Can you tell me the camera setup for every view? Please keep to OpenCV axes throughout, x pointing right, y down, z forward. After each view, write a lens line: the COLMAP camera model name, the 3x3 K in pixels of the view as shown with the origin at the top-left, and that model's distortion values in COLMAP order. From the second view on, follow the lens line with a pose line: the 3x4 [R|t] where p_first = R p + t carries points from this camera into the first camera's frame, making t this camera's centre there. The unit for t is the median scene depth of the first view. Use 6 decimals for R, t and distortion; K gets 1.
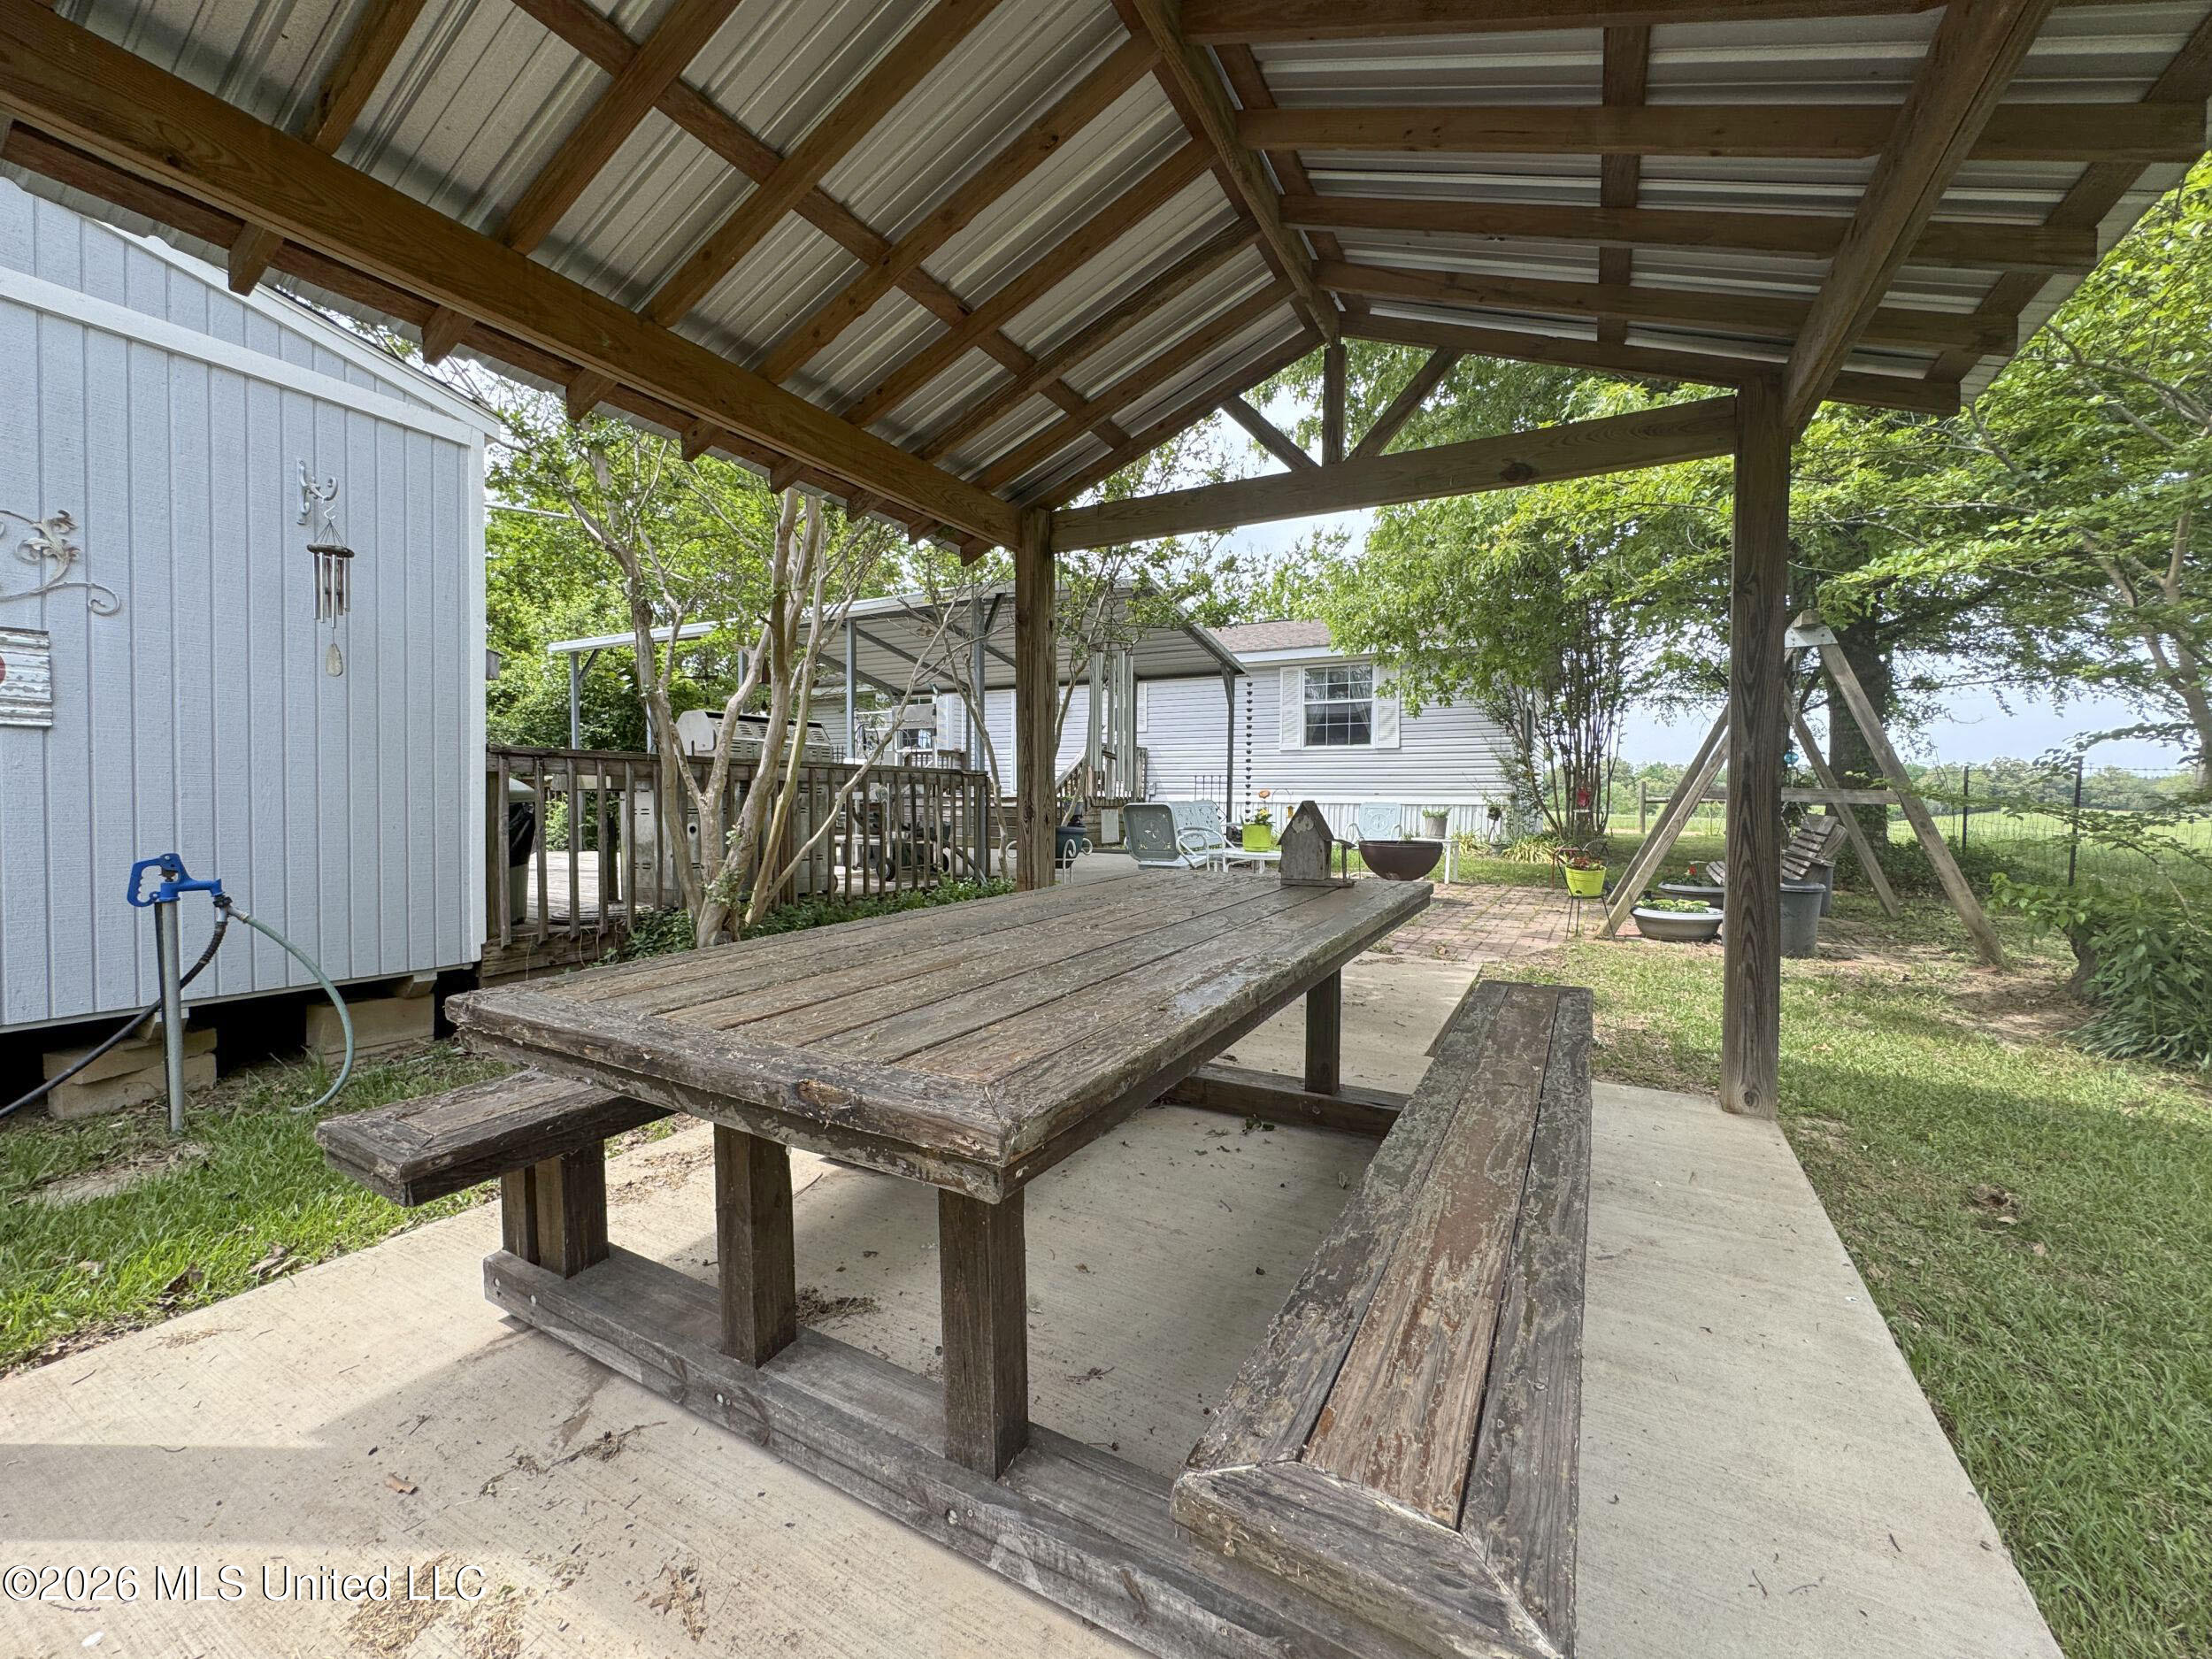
lens RADIAL K [[890.9, 0, 1099.9], [0, 890.9, 827.5], [0, 0, 1]] dist [-0.000769, 0.000358]
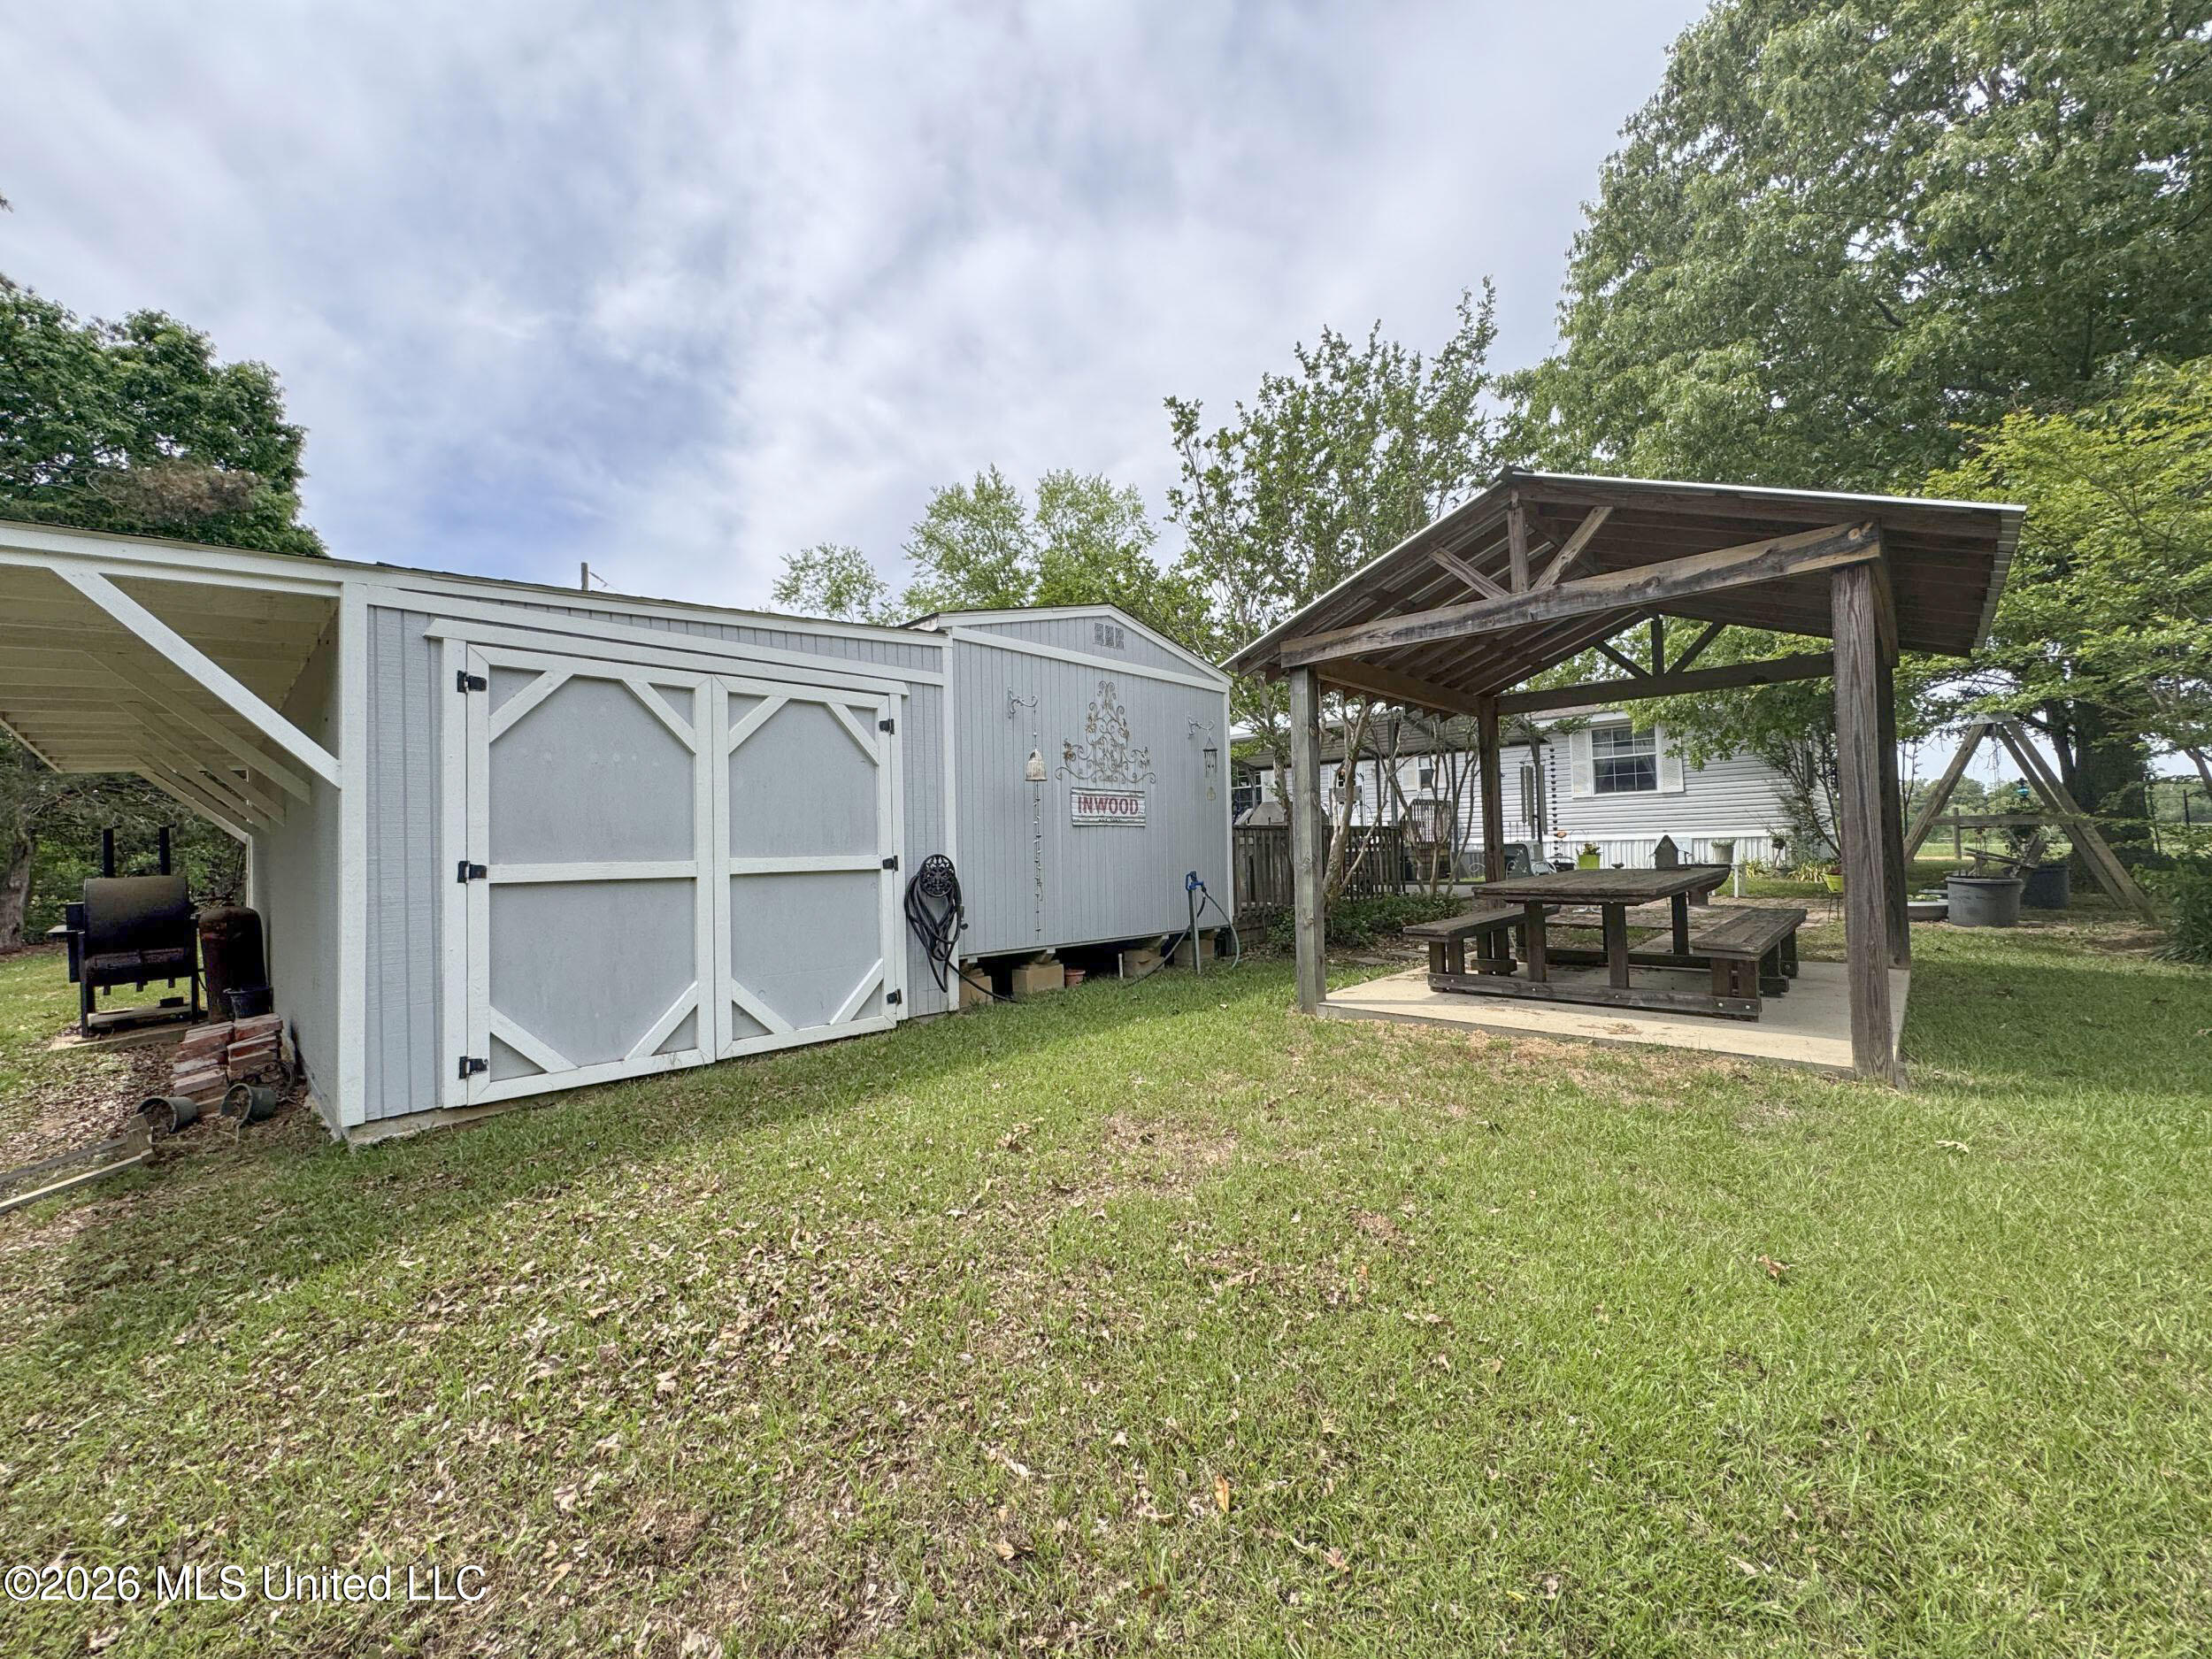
lens RADIAL K [[890.9, 0, 1099.9], [0, 890.9, 827.5], [0, 0, 1]] dist [-0.000769, 0.000358]
pose [[0.969139, -0.041424, -0.243011, -0.174897], [0.027154, 0.997720, -0.061782, 0.014673], [0.245016, 0.053276, 0.968054, -0.449269]]
